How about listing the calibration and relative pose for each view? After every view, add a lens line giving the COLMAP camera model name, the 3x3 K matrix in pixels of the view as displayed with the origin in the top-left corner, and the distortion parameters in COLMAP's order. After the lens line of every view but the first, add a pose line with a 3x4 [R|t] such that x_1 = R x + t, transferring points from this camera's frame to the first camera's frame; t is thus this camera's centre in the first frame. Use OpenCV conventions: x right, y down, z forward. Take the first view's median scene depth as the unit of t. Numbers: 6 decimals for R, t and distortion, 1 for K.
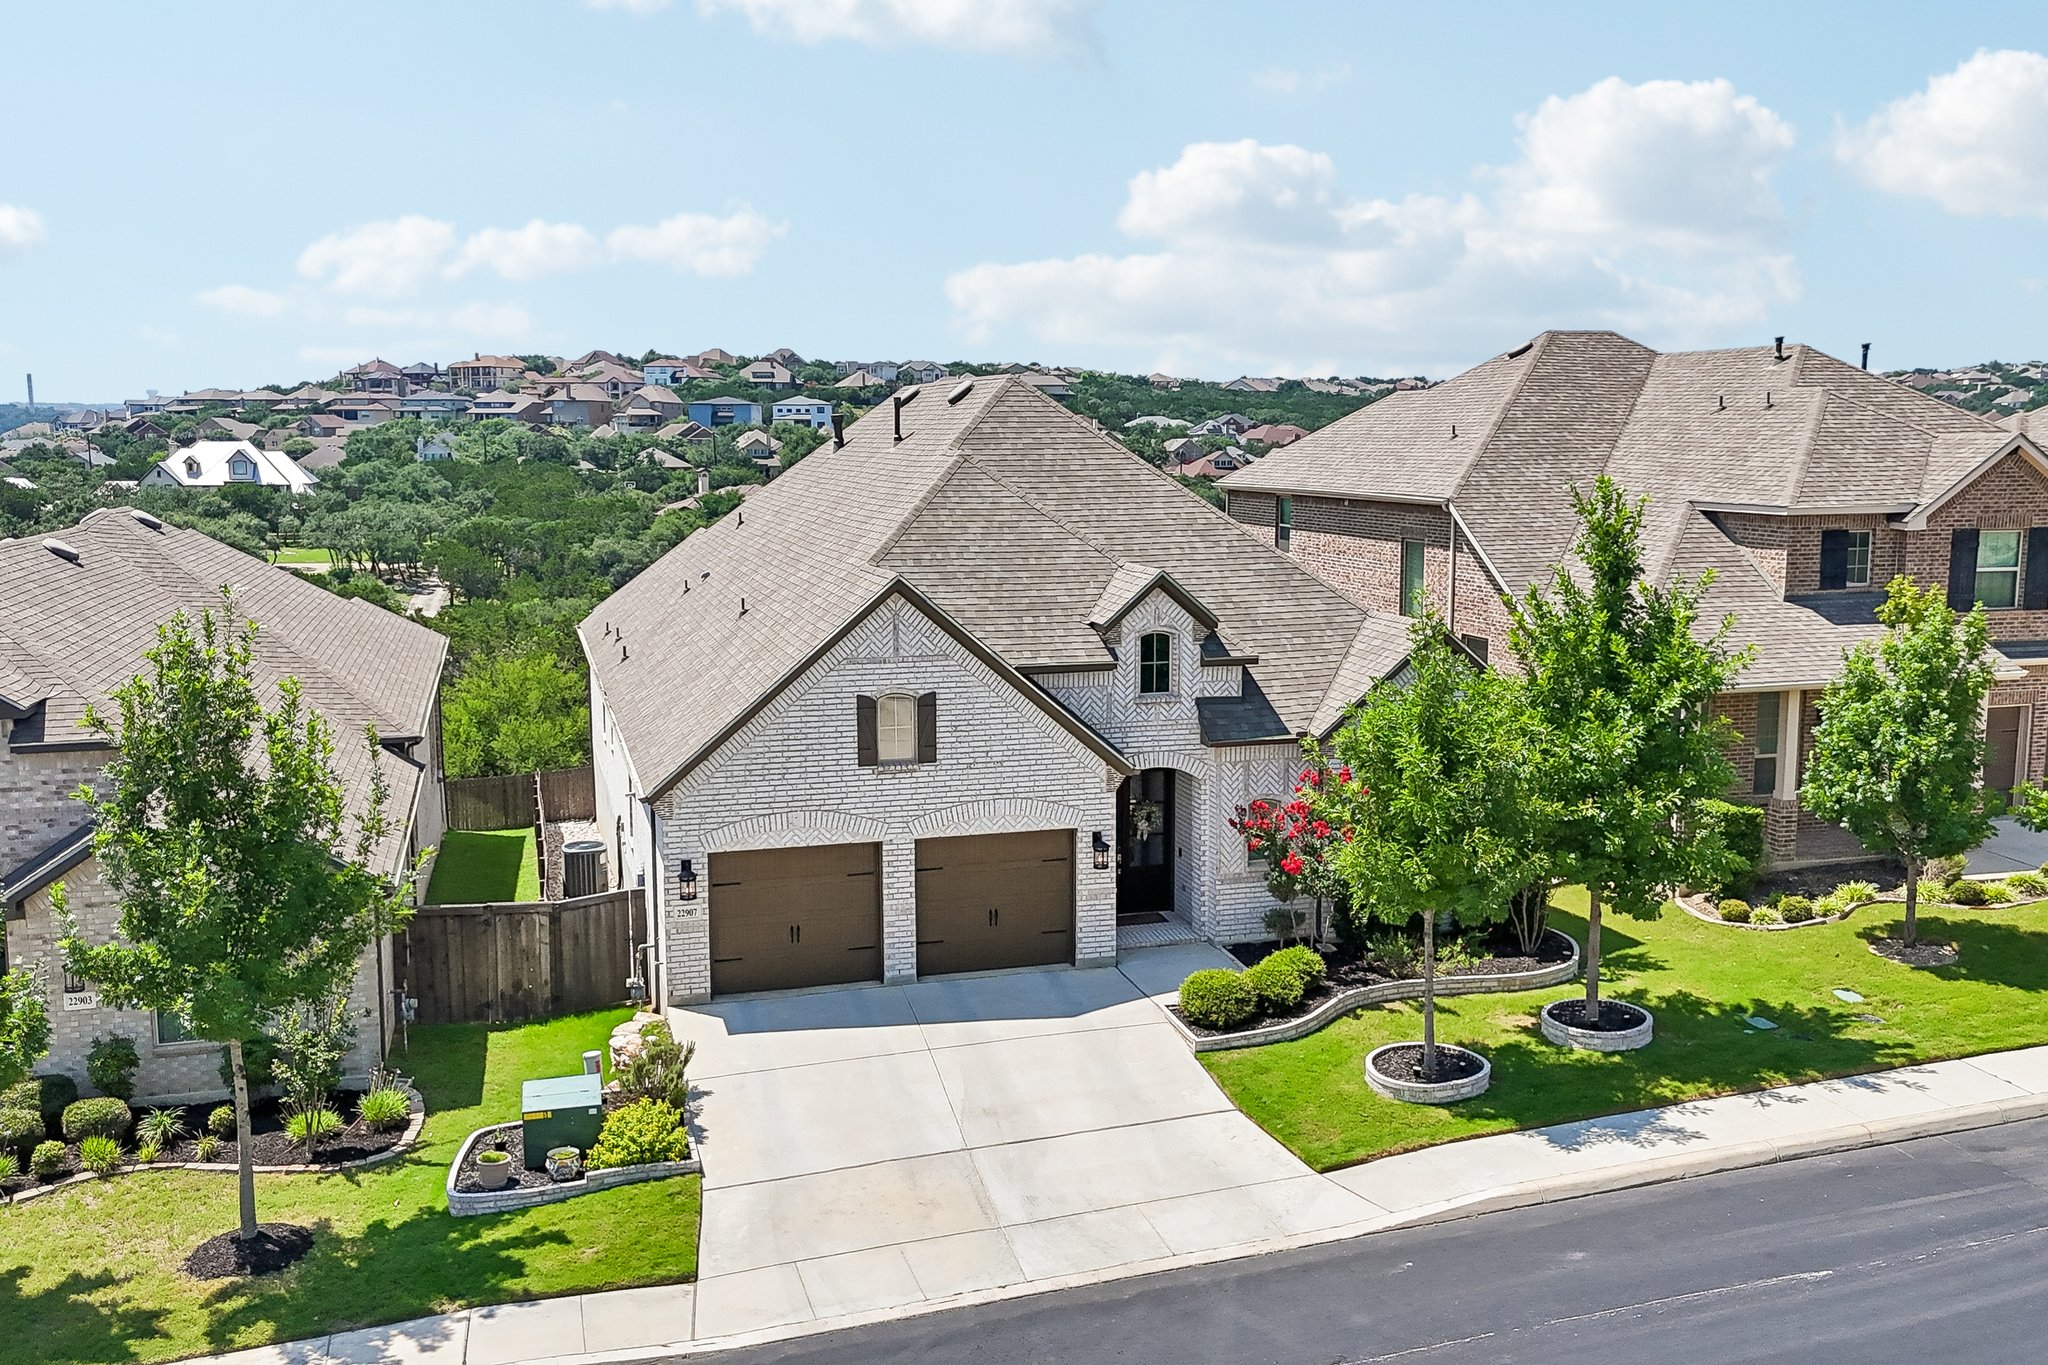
lens RADIAL K [[1788.4, 0, 1024.0], [0, 1788.4, 682.5], [0, 0, 1]] dist [0.086558, -0.118092]
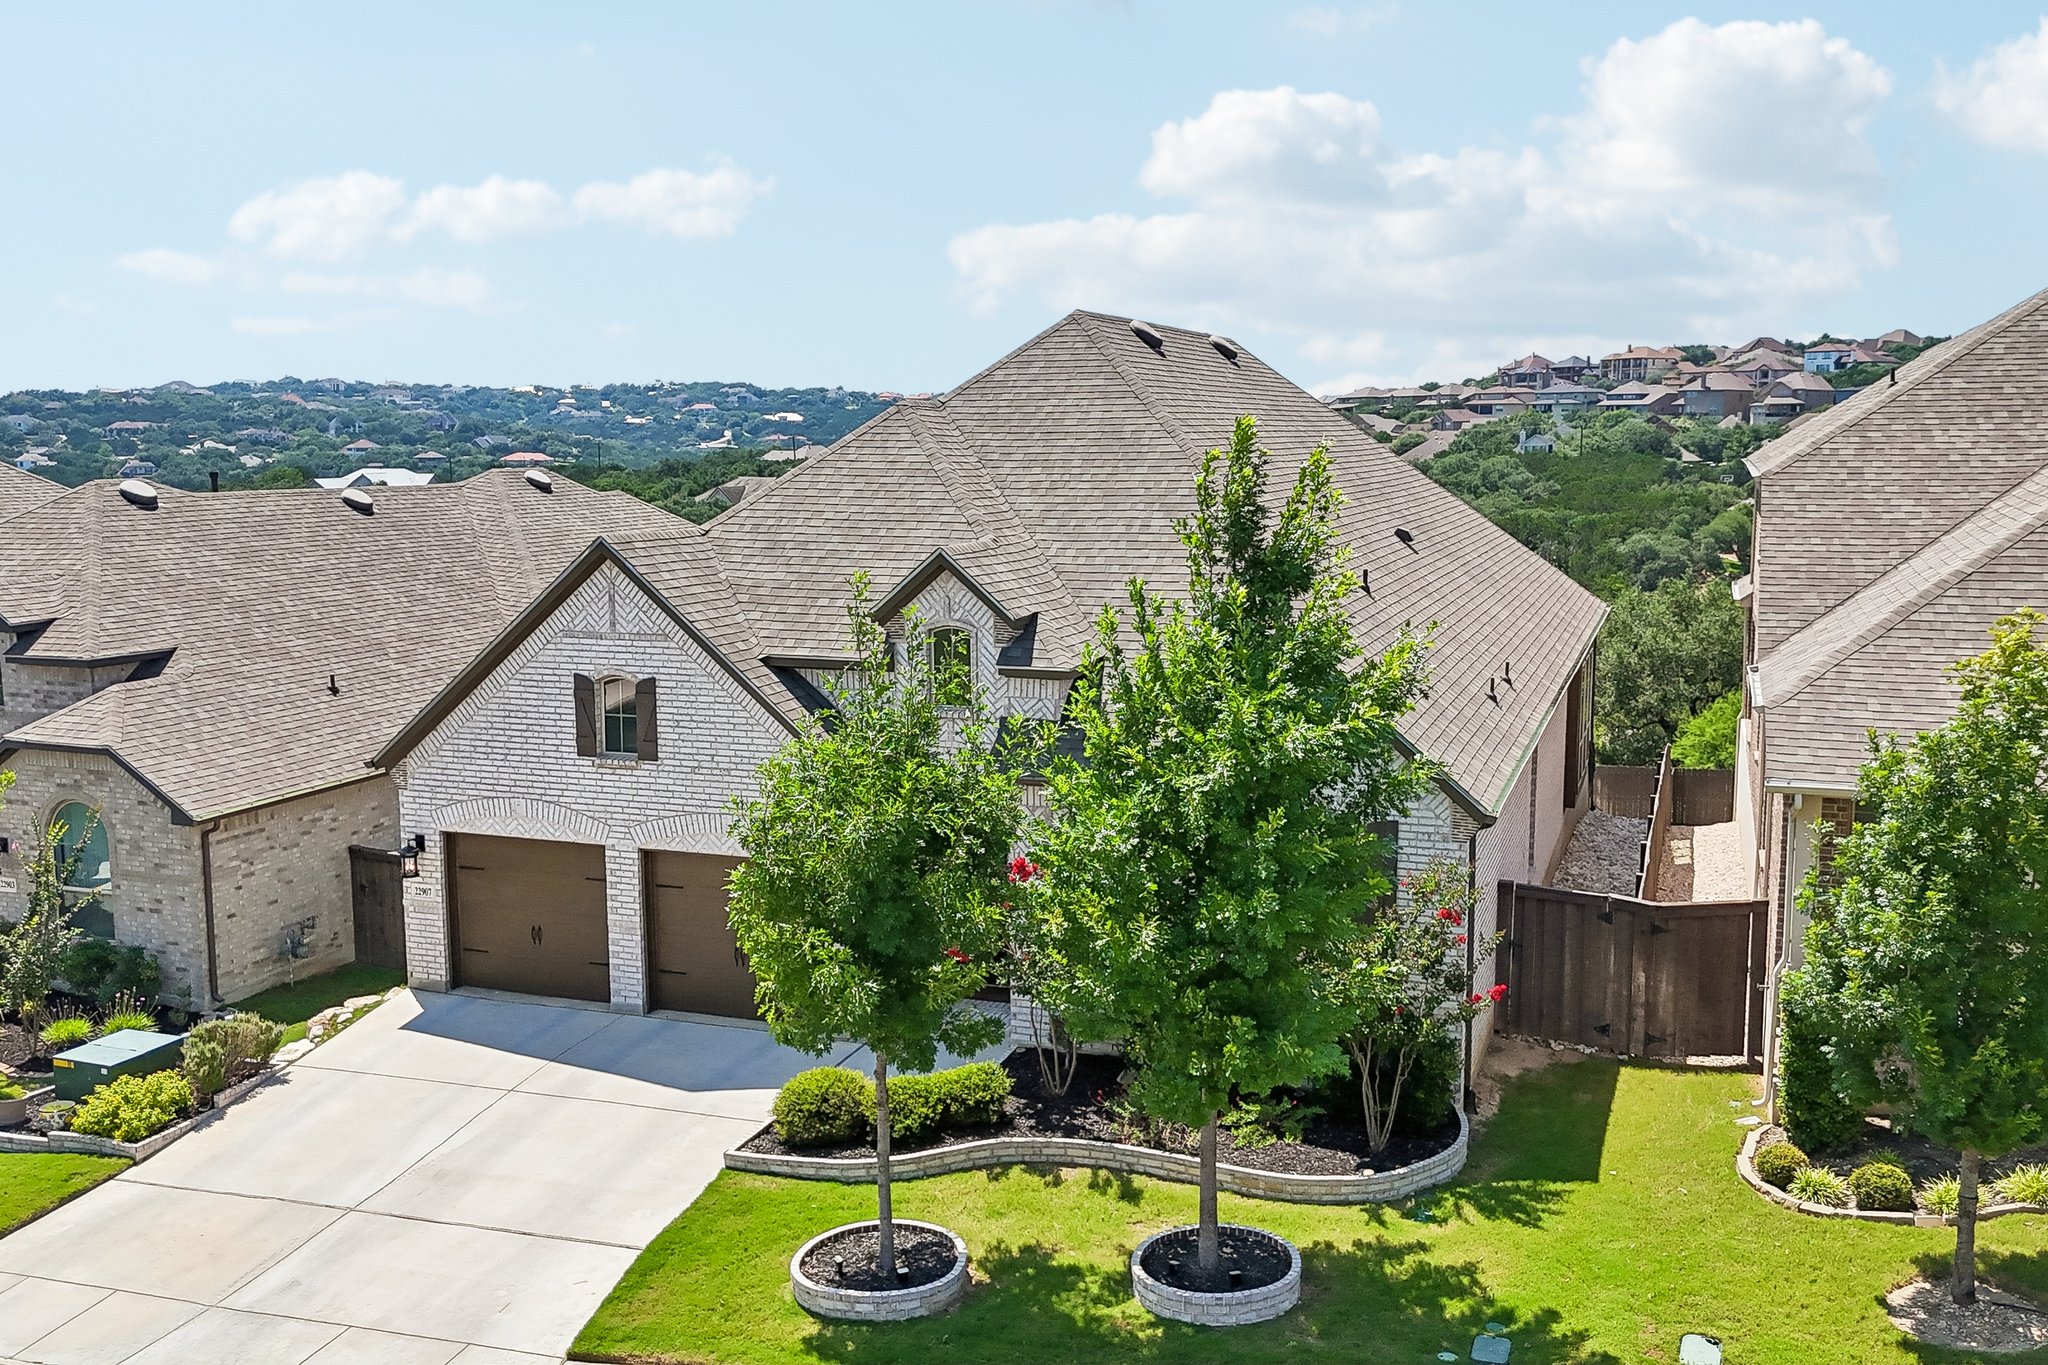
lens RADIAL K [[1788.4, 0, 1024.0], [0, 1788.4, 682.5], [0, 0, 1]] dist [0.086558, -0.118092]
pose [[0.804733, 0.083016, -0.587804, 0.568952], [-0.081530, 0.996247, 0.029082, -0.030782], [0.588012, 0.024520, 0.808481, 0.396709]]
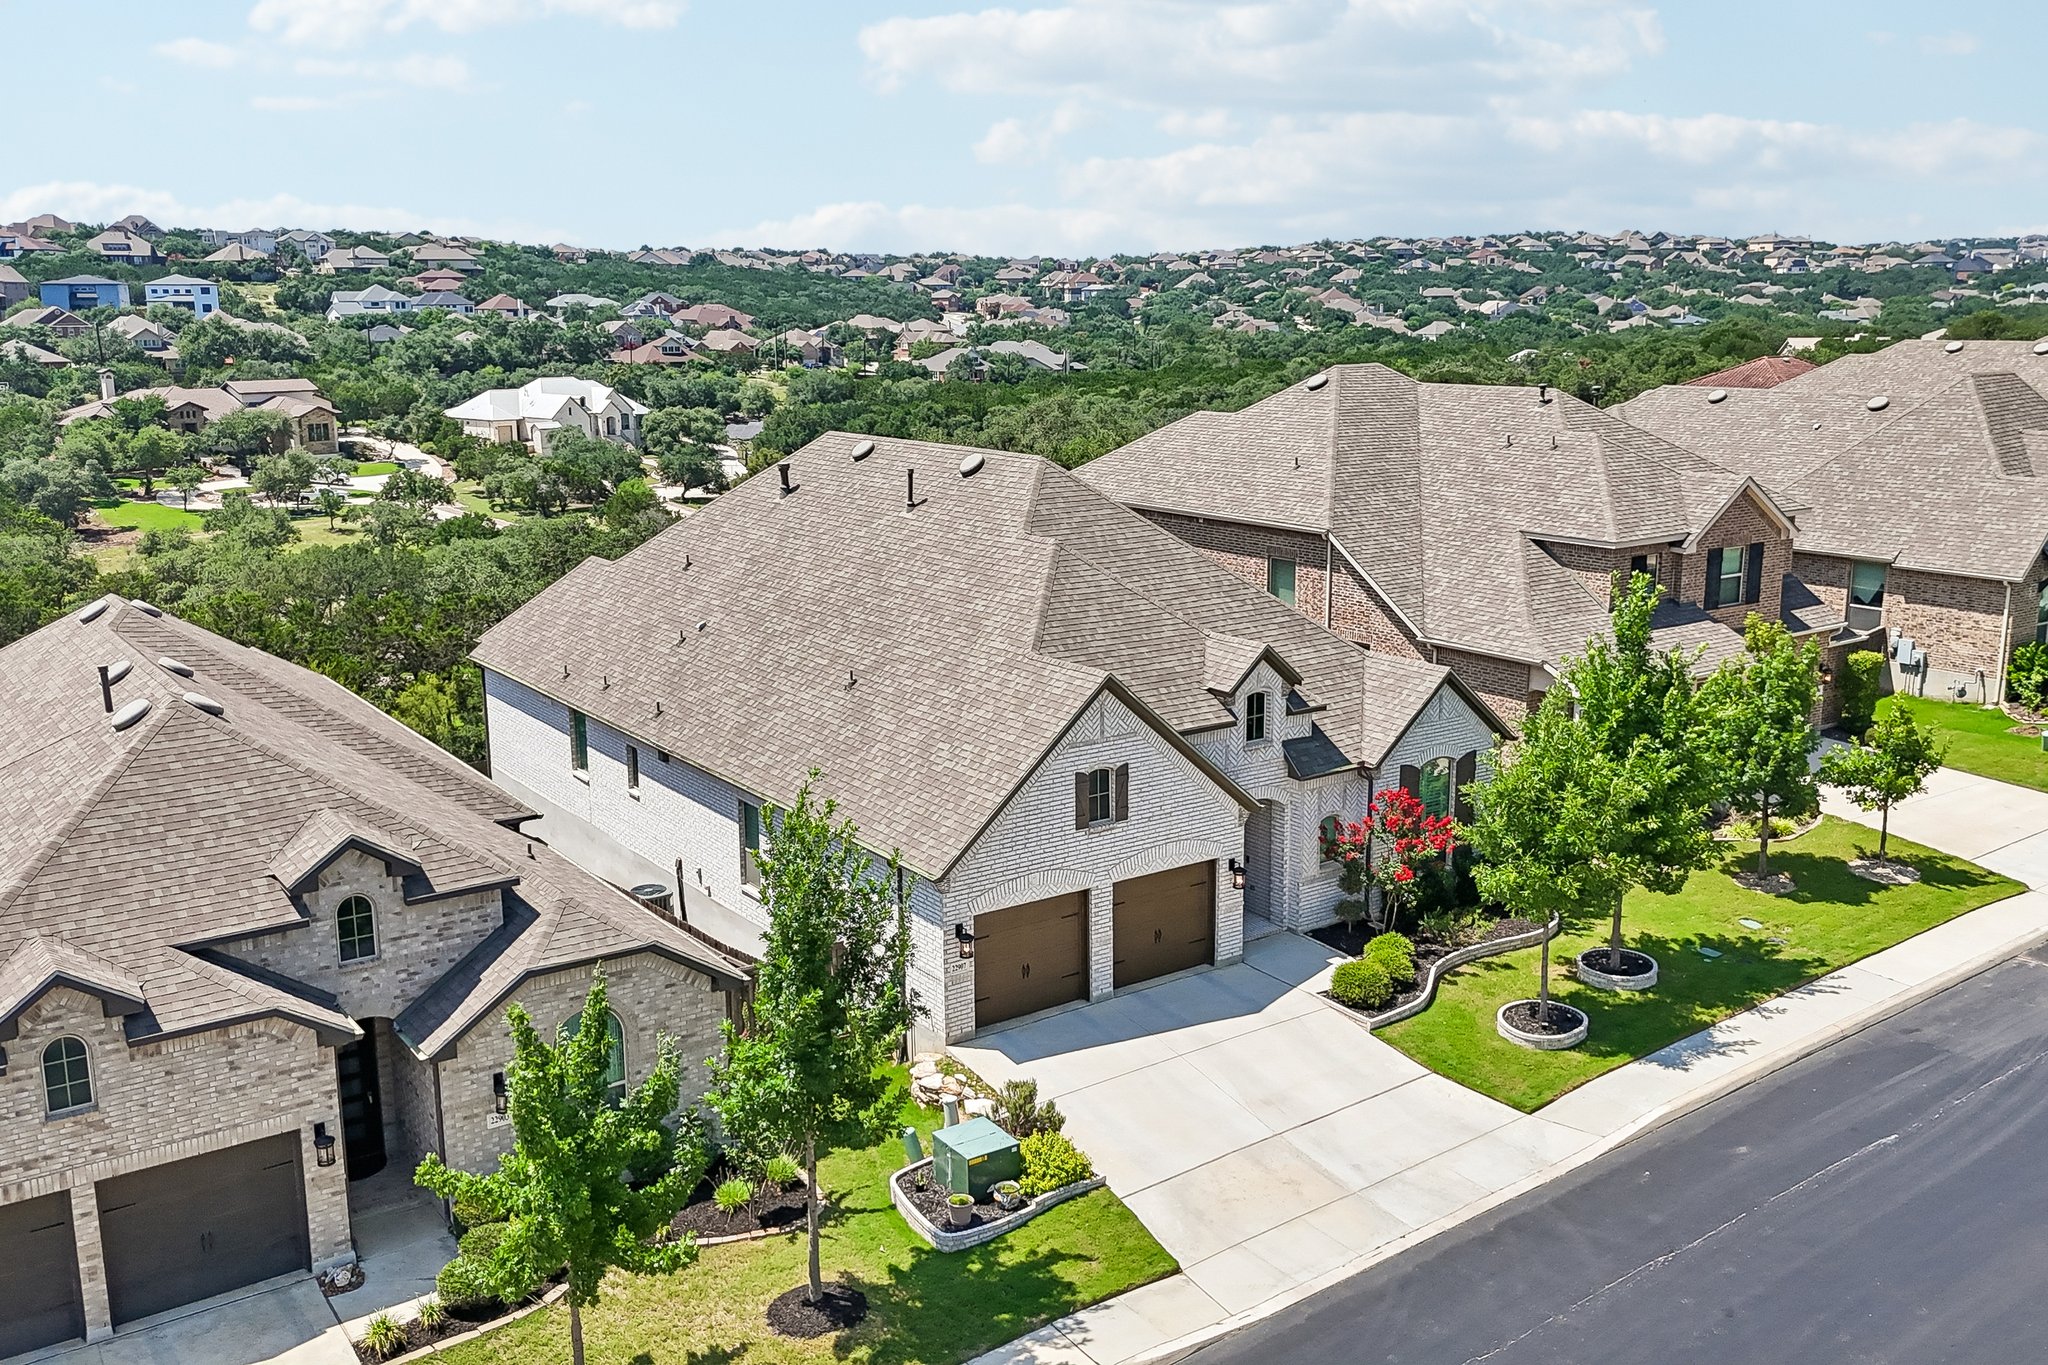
lens RADIAL K [[1788.4, 0, 1024.0], [0, 1788.4, 682.5], [0, 0, 1]] dist [0.086558, -0.118092]
pose [[0.945222, -0.073278, 0.318097, -0.481167], [0.050066, 0.995492, 0.080554, -0.145416], [-0.322565, -0.060216, 0.944630, -0.122335]]
